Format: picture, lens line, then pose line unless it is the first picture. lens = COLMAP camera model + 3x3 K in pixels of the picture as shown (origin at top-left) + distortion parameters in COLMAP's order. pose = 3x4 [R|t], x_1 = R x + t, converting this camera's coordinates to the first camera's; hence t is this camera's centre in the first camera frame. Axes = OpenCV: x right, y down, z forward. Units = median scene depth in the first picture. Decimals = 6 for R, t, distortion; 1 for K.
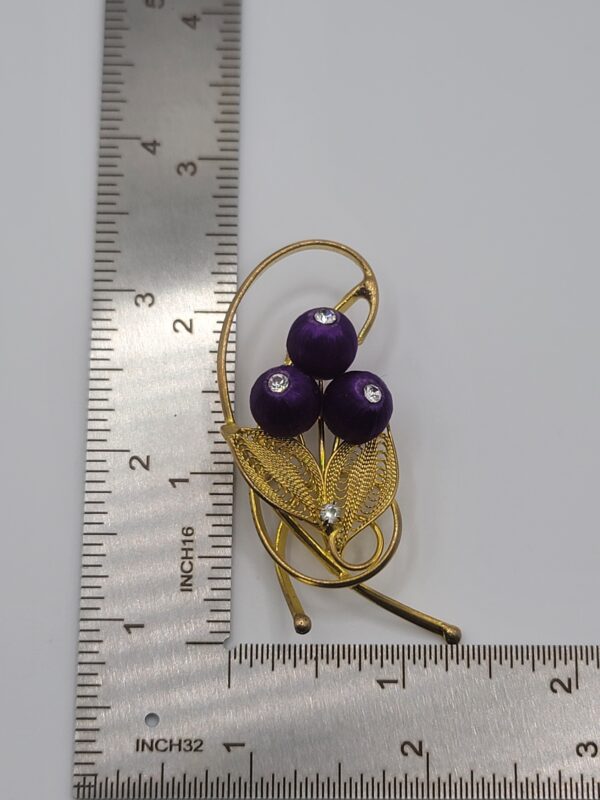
lens RADIAL K [[1833.7, 0, 300.0], [0, 1833.7, 400.0], [0, 0, 1]] dist [0.194249, -0.043787]
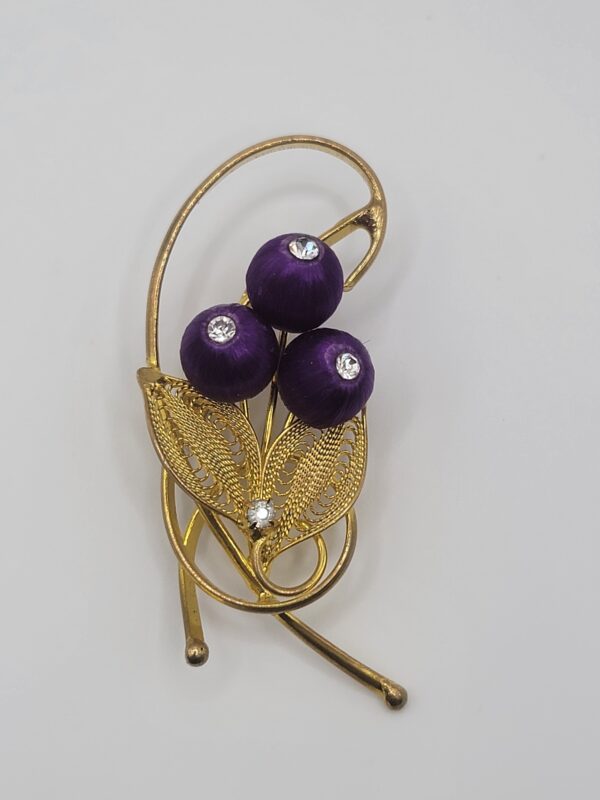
lens RADIAL K [[1833.7, 0, 300.0], [0, 1833.7, 400.0], [0, 0, 1]] dist [0.194249, -0.043787]
pose [[0.982368, 0.186455, -0.013710, 0.032832], [-0.184133, 0.977619, 0.101765, -0.059784], [0.032378, -0.097446, 0.994714, 0.270615]]
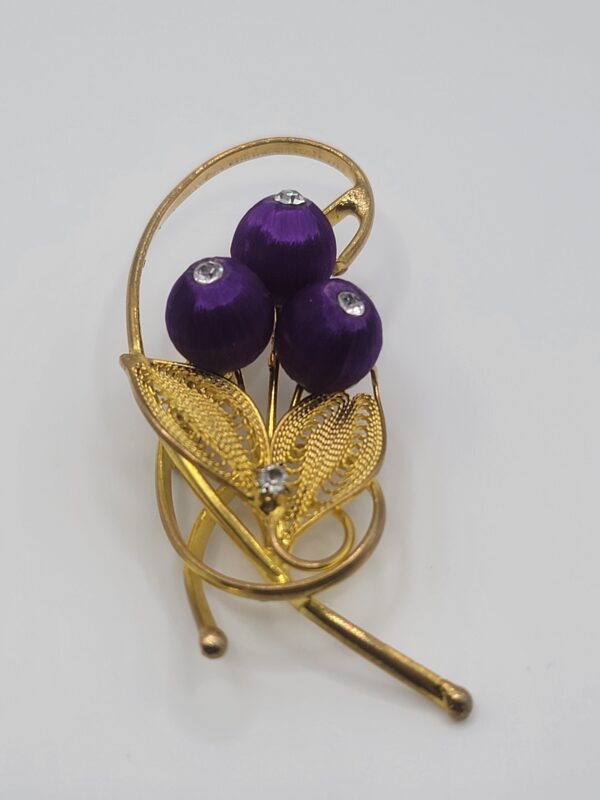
lens RADIAL K [[1833.7, 0, 300.0], [0, 1833.7, 400.0], [0, 0, 1]] dist [0.194249, -0.043787]
pose [[0.996558, 0.062547, -0.054412, 0.058183], [-0.077056, 0.940954, -0.329649, 0.242940], [0.030581, 0.332707, 0.942534, 0.383400]]
